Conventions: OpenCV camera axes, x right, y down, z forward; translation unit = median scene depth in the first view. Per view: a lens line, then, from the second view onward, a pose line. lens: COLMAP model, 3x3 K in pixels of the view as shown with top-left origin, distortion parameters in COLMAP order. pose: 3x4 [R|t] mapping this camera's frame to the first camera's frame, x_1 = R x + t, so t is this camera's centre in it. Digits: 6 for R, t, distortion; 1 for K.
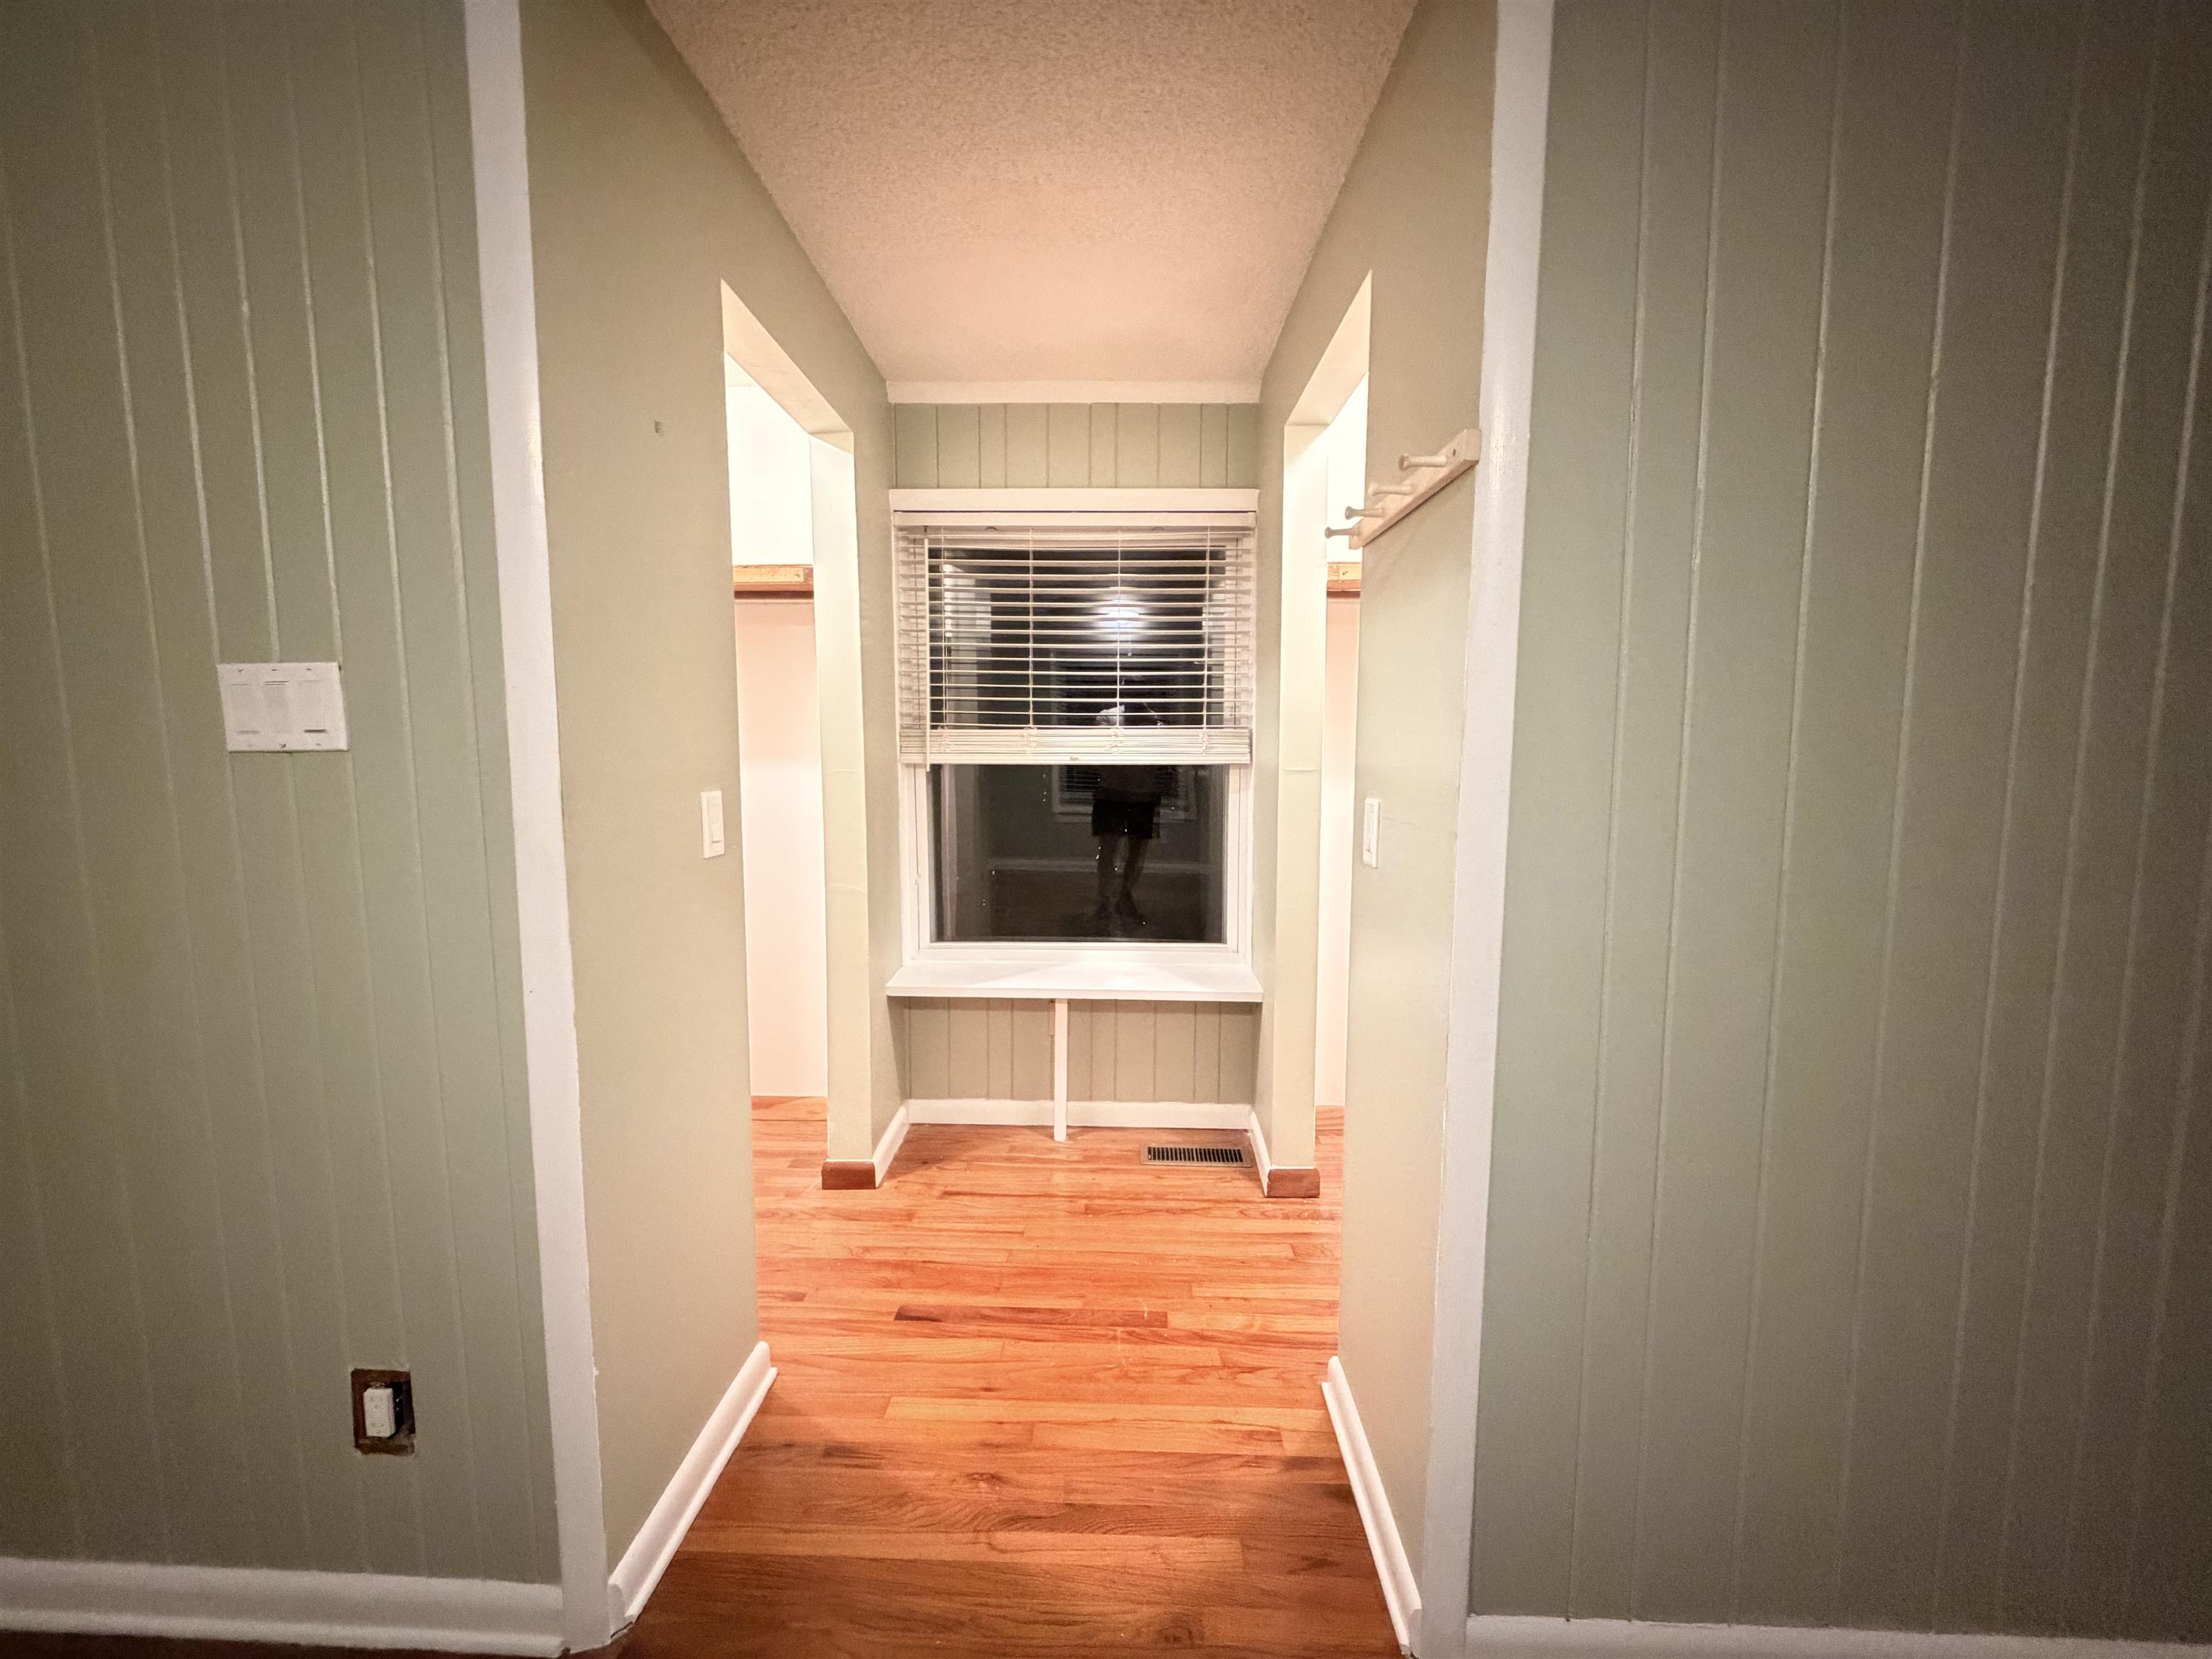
lens RADIAL K [[876.4, 0, 1106.0], [0, 876.4, 829.5], [0, 0, 1]] dist [0.001695, 0.000062]
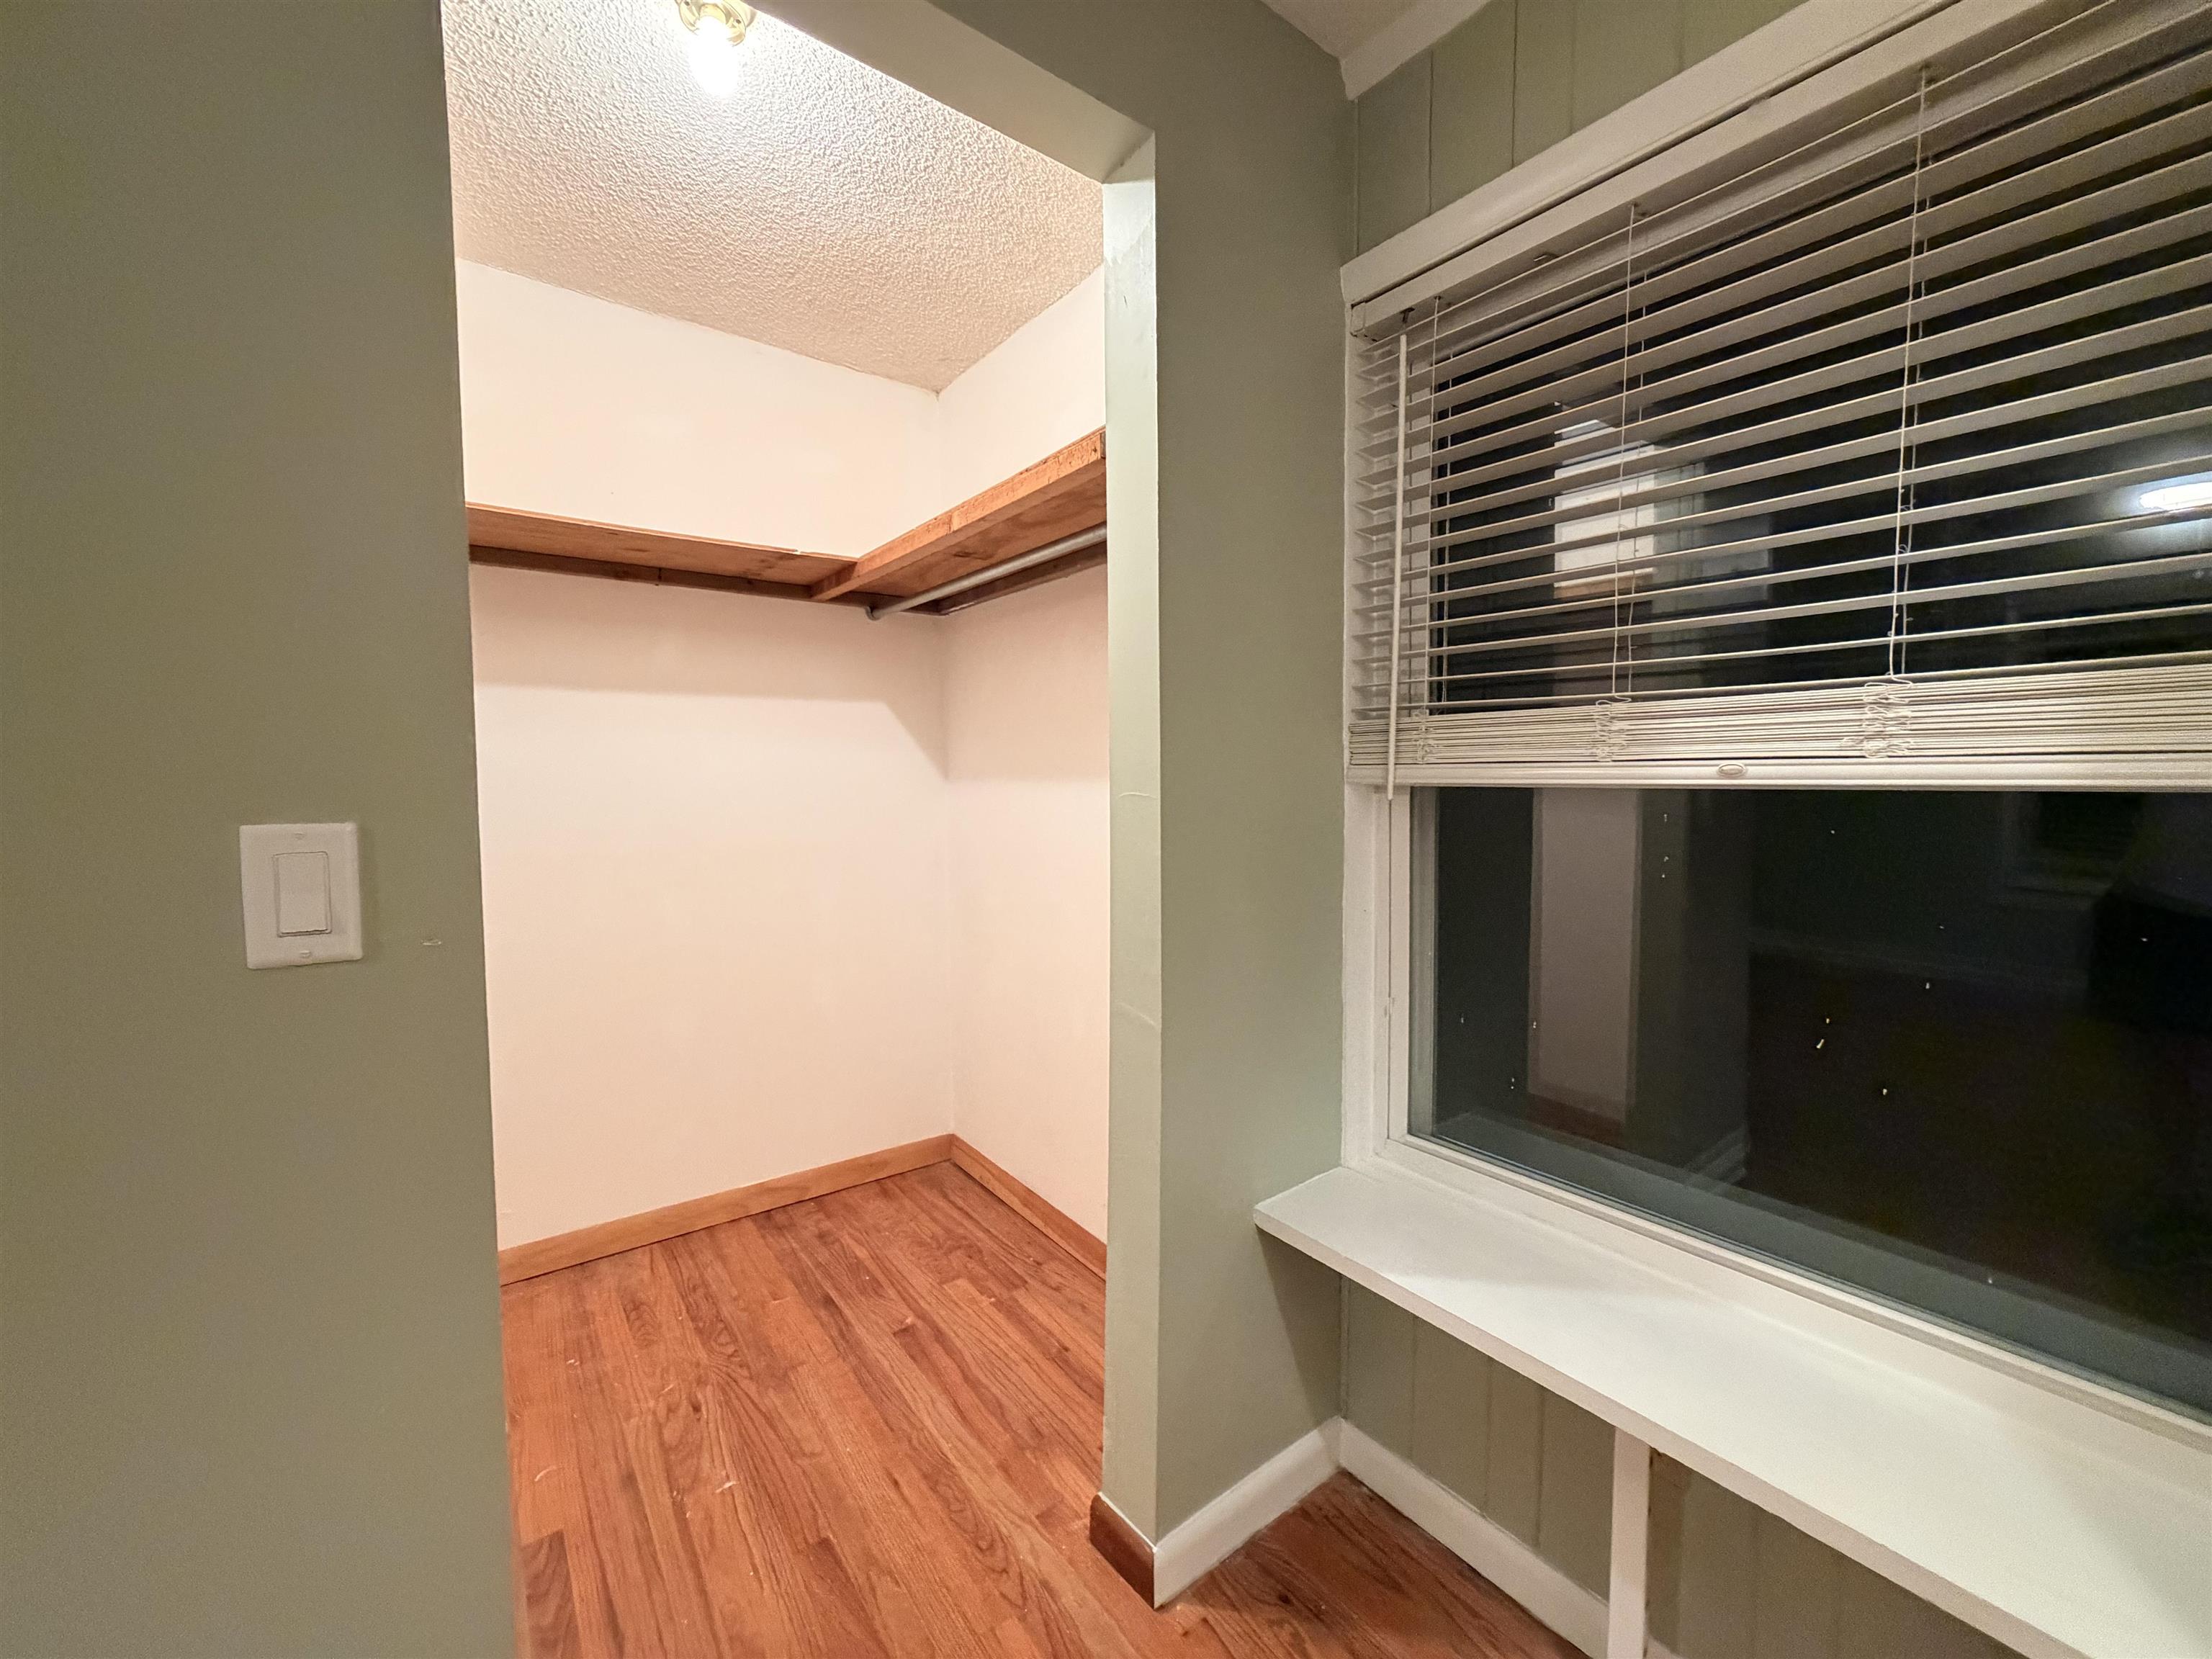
lens RADIAL K [[868.5, 0, 1103.2], [0, 868.5, 823.4], [0, 0, 1]] dist [-0.017804, -0.000059]
pose [[0.618815, 0.039080, -0.784564, 0.083966], [-0.064817, 0.997896, -0.001417, -0.042264], [0.782858, 0.051730, 0.620046, 0.576312]]
